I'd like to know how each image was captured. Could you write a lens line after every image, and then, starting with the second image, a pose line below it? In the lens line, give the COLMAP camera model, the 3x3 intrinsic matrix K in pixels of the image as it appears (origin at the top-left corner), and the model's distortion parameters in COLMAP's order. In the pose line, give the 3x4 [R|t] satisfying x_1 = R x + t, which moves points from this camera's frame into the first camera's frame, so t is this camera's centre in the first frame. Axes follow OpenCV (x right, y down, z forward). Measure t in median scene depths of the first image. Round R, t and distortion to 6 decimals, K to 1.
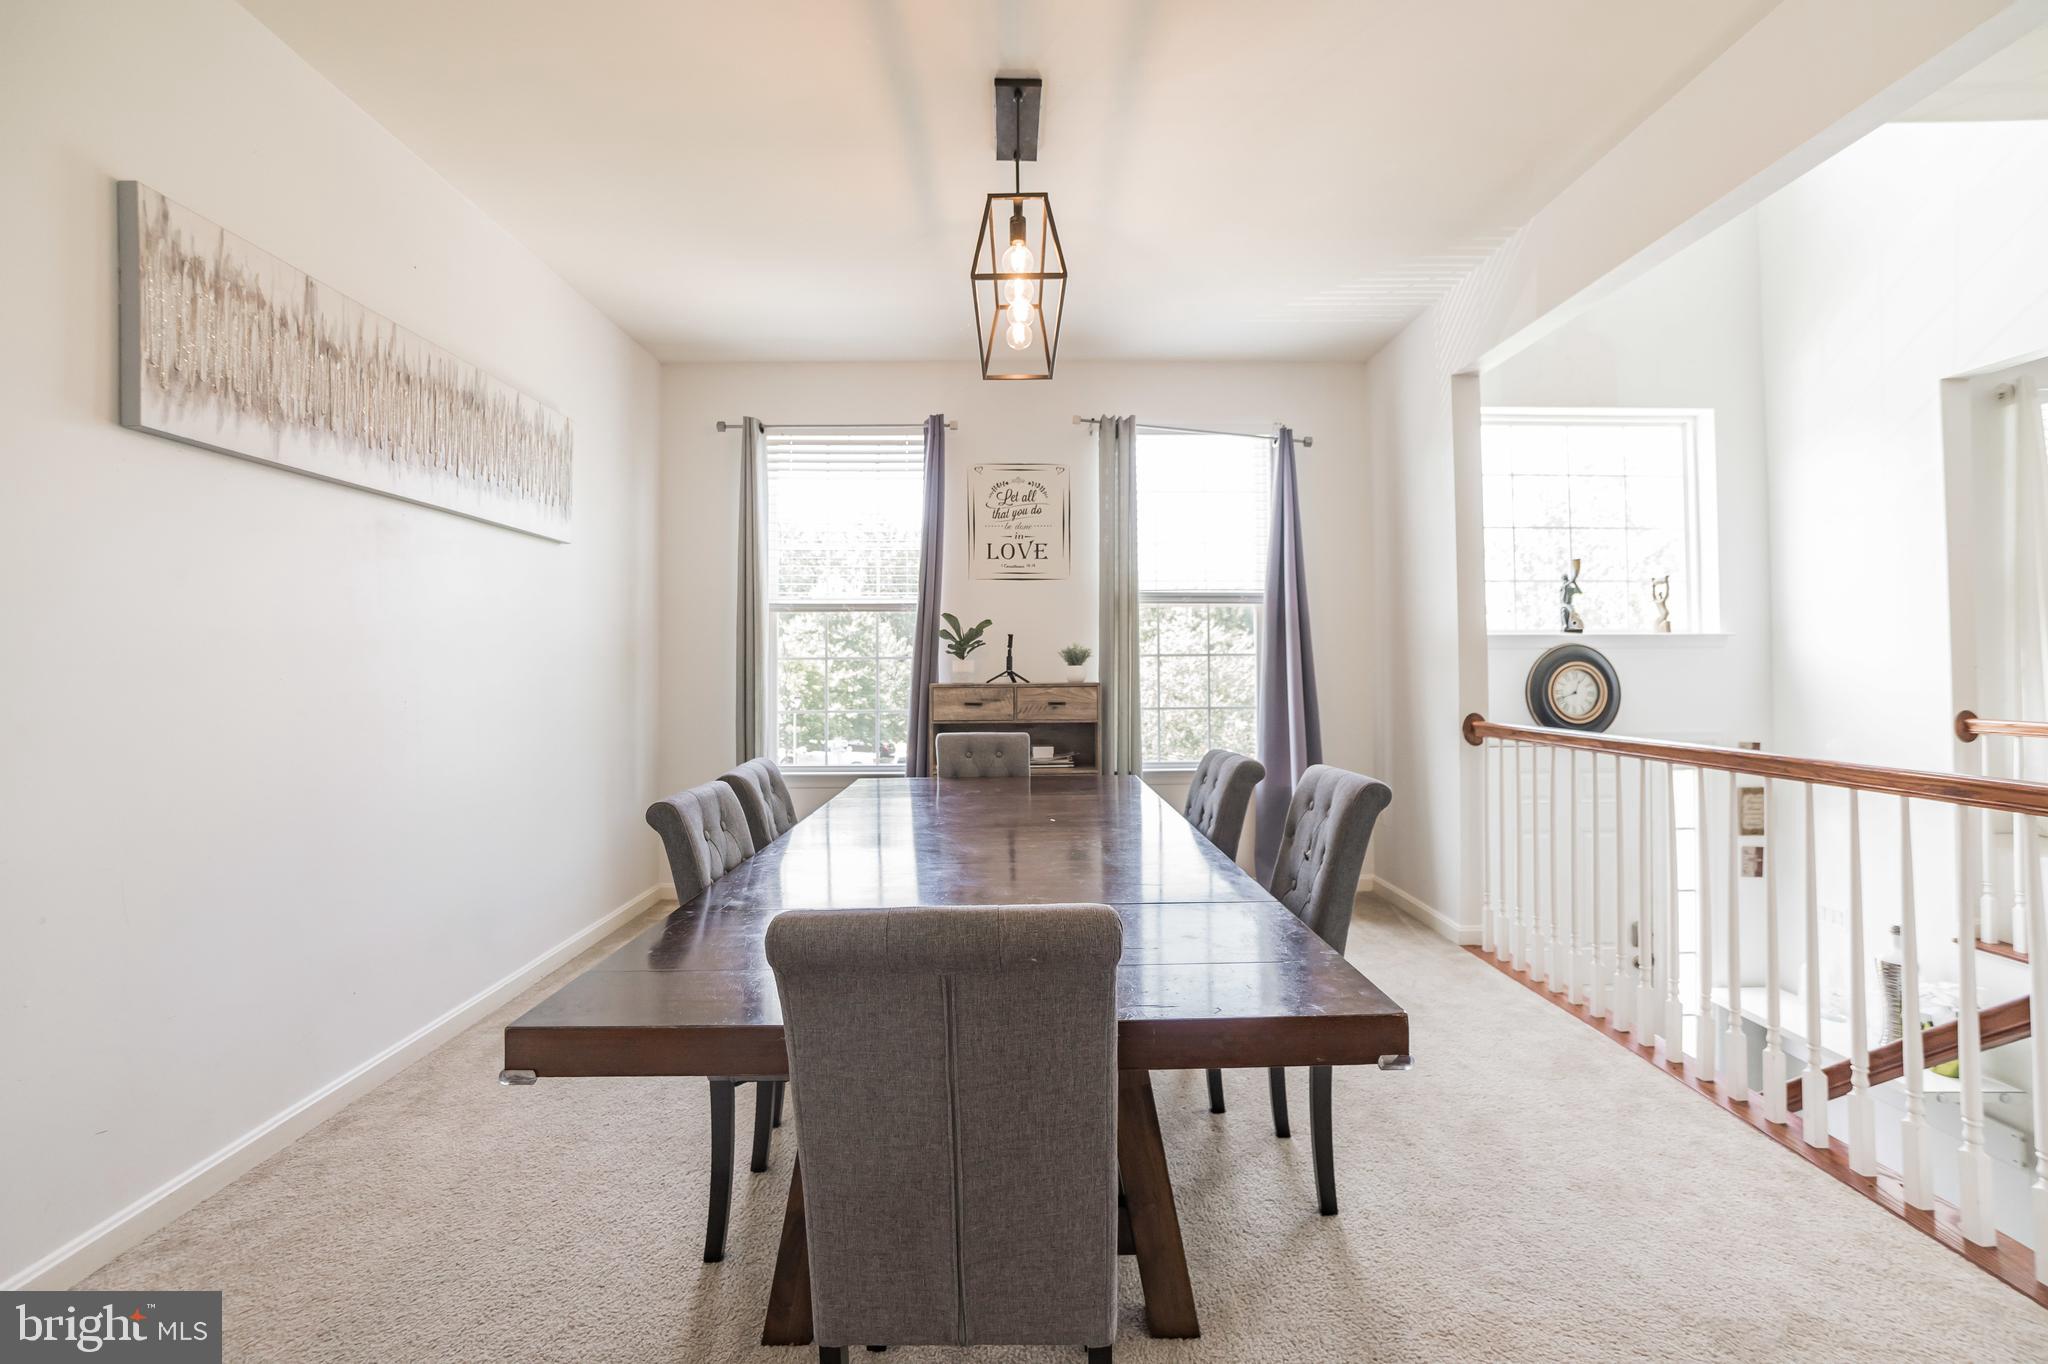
lens RADIAL K [[865.3, 0, 1039.2], [0, 865.3, 675.8], [0, 0, 1]] dist [-0.073189, 0.028846]
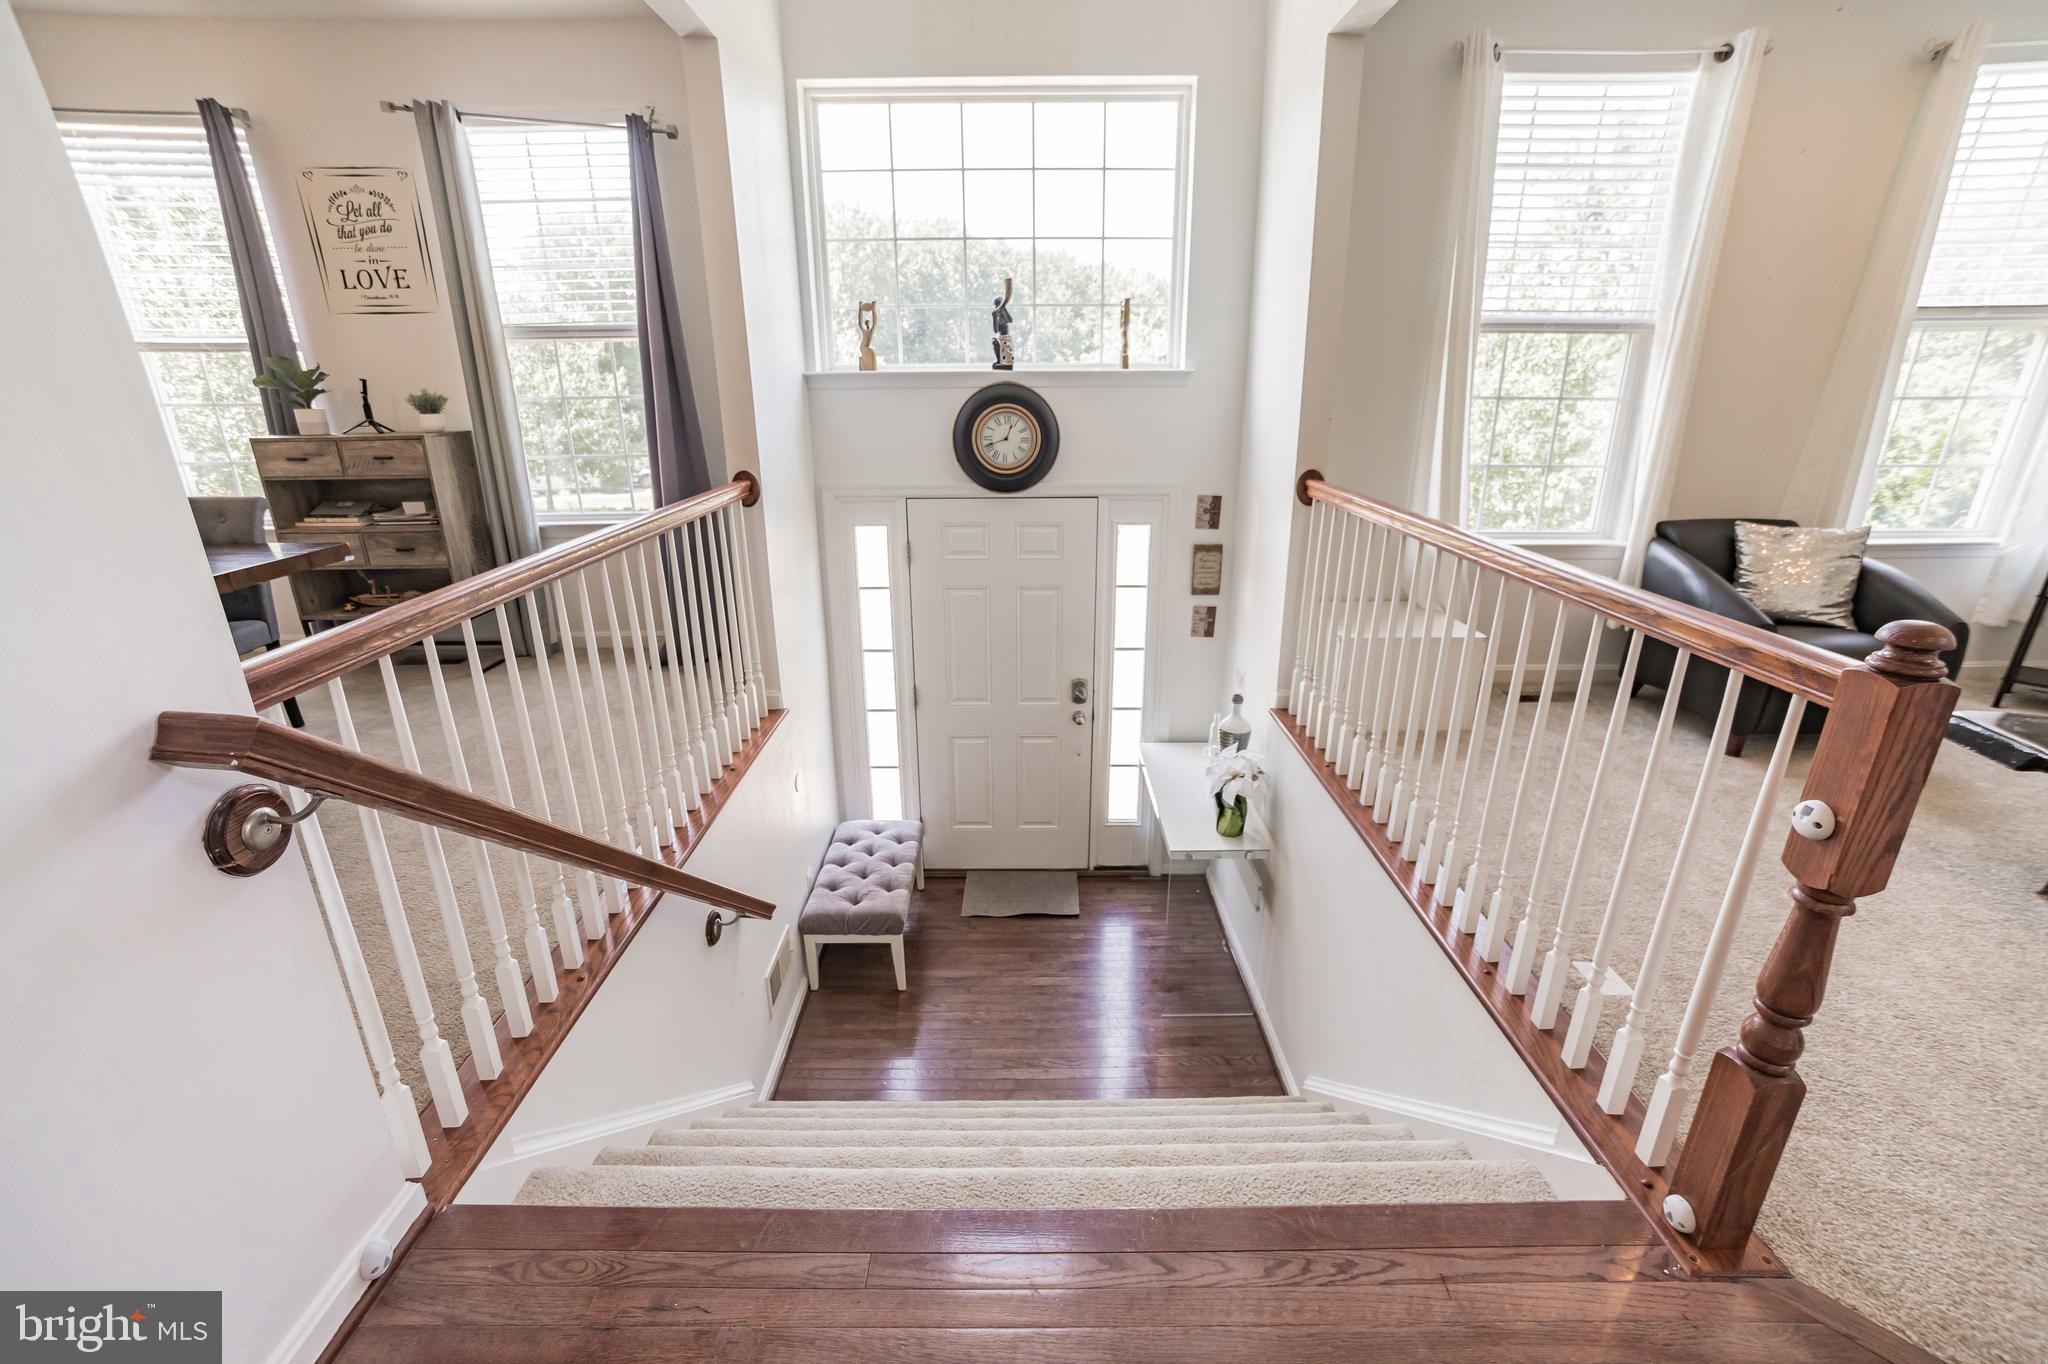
lens RADIAL K [[817.0, 0, 1030.3], [0, 817.0, 673.8], [0, 0, 1]] dist [-0.047881, 0.015381]
pose [[0.999988, 0.000065, 0.004932, 0.655695], [-0.001684, 0.944331, 0.328991, -0.029391], [-0.004636, -0.328996, 0.944320, 0.089563]]
